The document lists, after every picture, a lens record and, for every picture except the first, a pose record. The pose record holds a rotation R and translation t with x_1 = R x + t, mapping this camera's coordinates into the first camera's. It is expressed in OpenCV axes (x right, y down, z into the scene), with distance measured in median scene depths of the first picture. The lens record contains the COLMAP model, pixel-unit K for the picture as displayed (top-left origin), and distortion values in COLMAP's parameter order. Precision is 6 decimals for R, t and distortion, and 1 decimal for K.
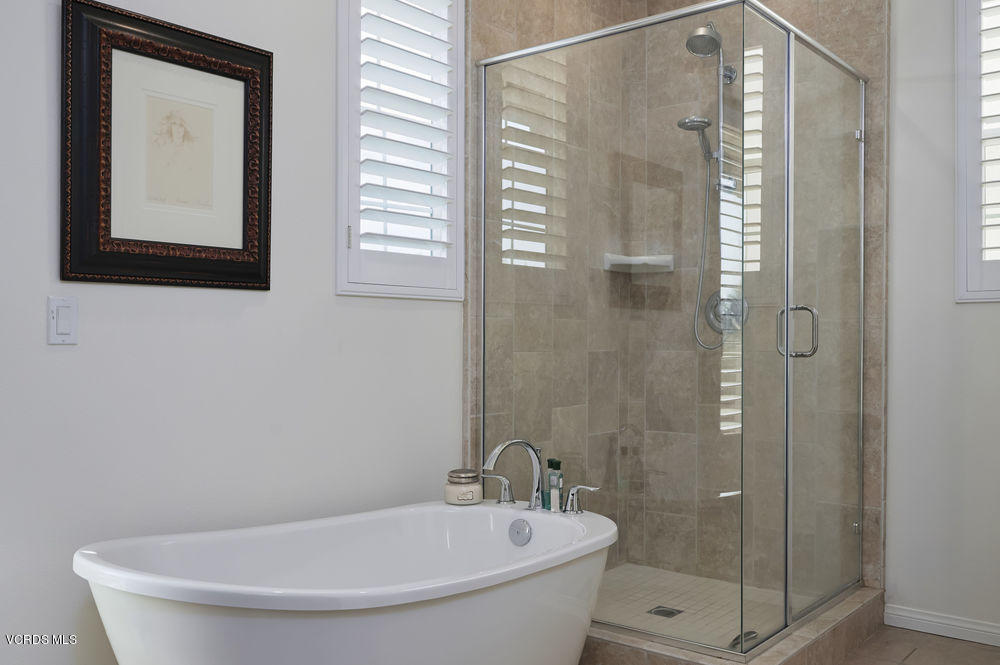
lens RADIAL K [[939.3, 0, 510.4], [0, 939.3, 342.1], [0, 0, 1]] dist [-0.007986, 0.000000]
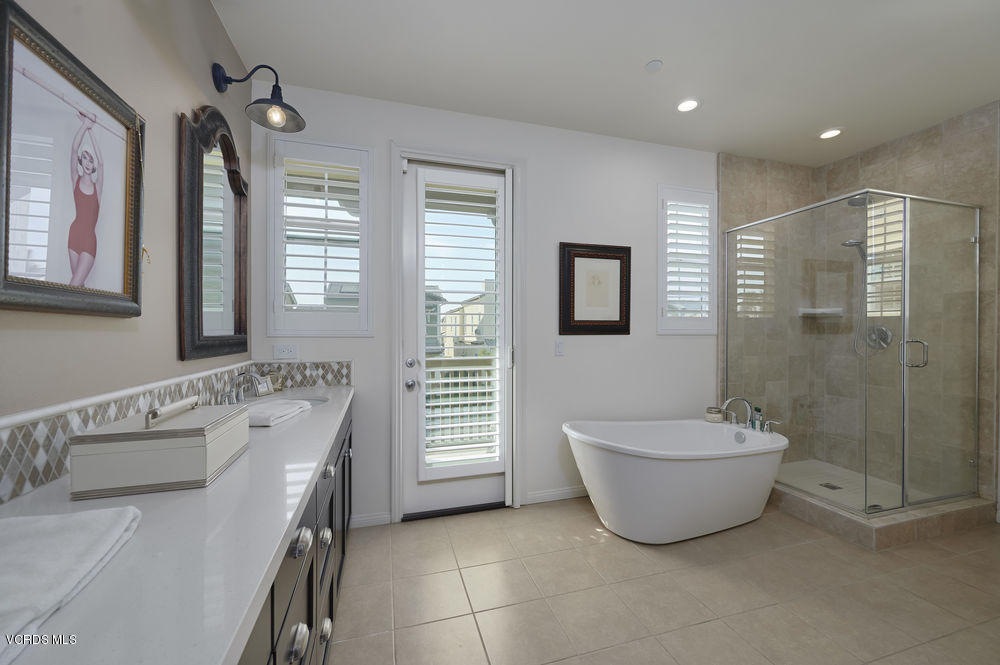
lens RADIAL K [[405.9, 0, 494.2], [0, 405.9, 331.7], [0, 0, 1]] dist [-0.002513, 0.001580]
pose [[0.819771, 0.000627, -0.572692, 0.077913], [-0.001484, 0.999998, -0.001029, -0.051413], [0.572690, 0.001693, 0.819770, -0.154642]]
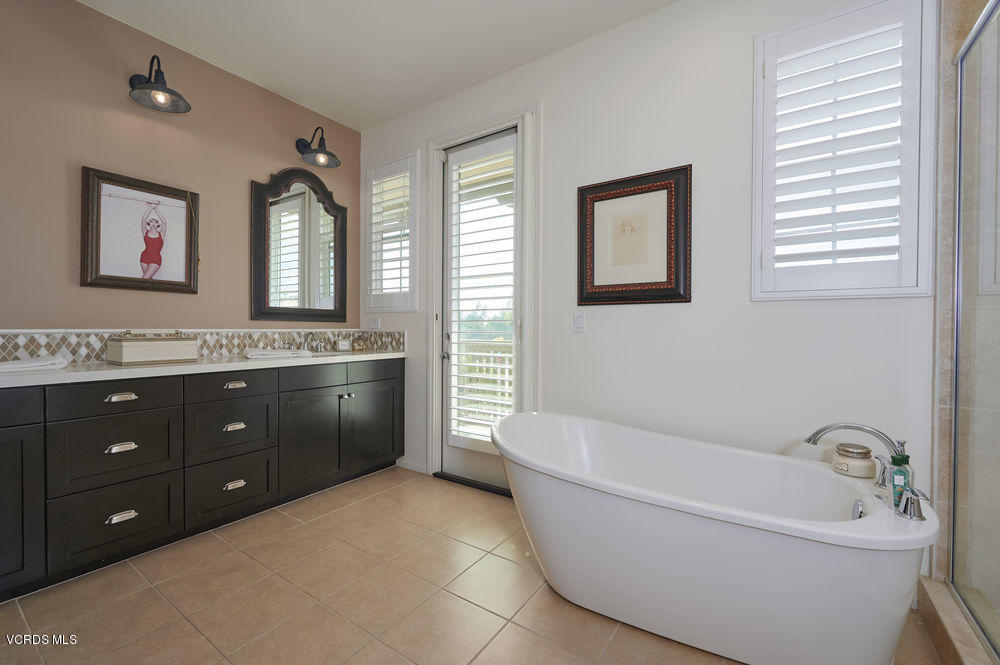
lens RADIAL K [[416.4, 0, 494.3], [0, 416.4, 330.8], [0, 0, 1]] dist [-0.002546, 0.000231]
pose [[0.053179, 0.005231, -0.998571, 0.406377], [-0.009620, 0.999943, 0.004725, -0.002695], [0.998539, 0.009355, 0.053226, 0.499702]]
